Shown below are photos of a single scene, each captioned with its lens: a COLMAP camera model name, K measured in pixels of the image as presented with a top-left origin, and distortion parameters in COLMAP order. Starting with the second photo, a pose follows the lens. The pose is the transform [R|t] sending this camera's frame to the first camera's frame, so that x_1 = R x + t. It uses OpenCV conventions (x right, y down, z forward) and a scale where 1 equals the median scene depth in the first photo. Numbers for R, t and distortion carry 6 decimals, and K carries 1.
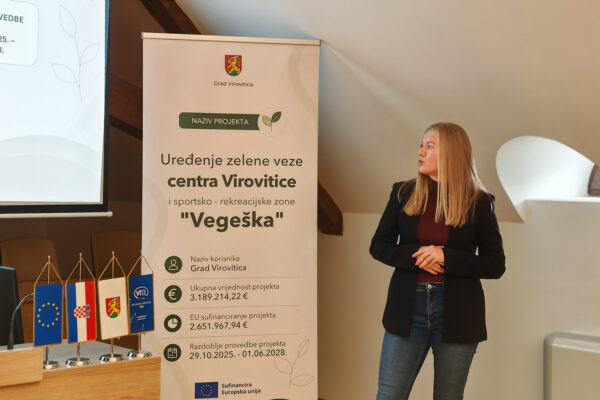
lens RADIAL K [[987.9, 0, 285.9], [0, 987.9, 207.8], [0, 0, 1]] dist [0.035386, 0.000000]
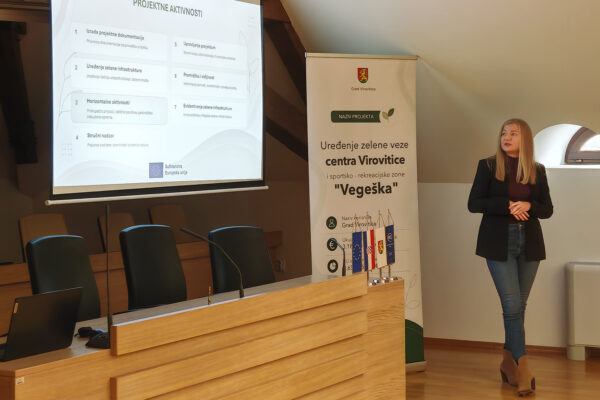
lens RADIAL K [[987.9, 0, 300.8], [0, 987.9, 199.0], [0, 0, 1]] dist [0.035386, 0.000000]
pose [[0.967133, -0.036559, 0.251628, -0.486917], [0.032660, 0.999273, 0.019656, -0.003514], [-0.252164, -0.010791, 0.967624, -0.298985]]
